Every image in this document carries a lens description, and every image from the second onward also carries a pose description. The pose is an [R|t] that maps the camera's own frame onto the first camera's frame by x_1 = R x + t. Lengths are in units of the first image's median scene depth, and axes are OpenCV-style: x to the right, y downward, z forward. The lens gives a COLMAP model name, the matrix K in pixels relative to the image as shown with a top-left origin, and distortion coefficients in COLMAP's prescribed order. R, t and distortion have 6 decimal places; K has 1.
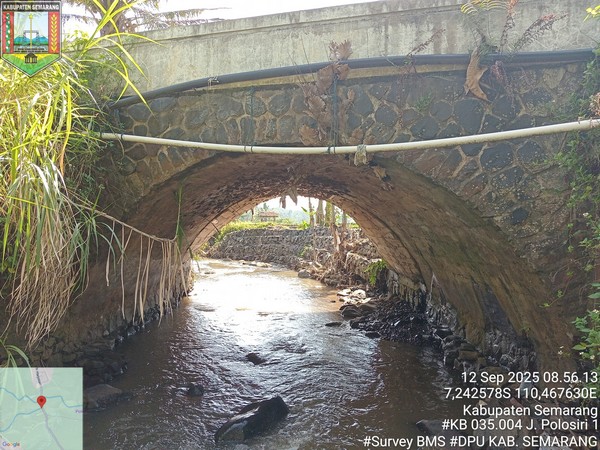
lens RADIAL K [[447.5, 0, 298.6], [0, 447.5, 227.0], [0, 0, 1]] dist [0.003878, -0.008382]
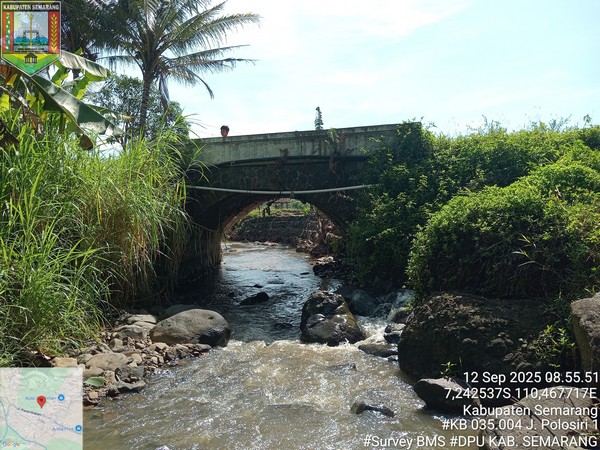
lens RADIAL K [[447.5, 0, 300.8], [0, 447.5, 223.6], [0, 0, 1]] dist [0.003878, -0.008382]
pose [[0.998581, -0.038019, -0.037300, 0.107664], [0.039261, 0.998679, 0.033150, -0.032331], [0.035990, -0.034567, 0.998754, -0.601173]]
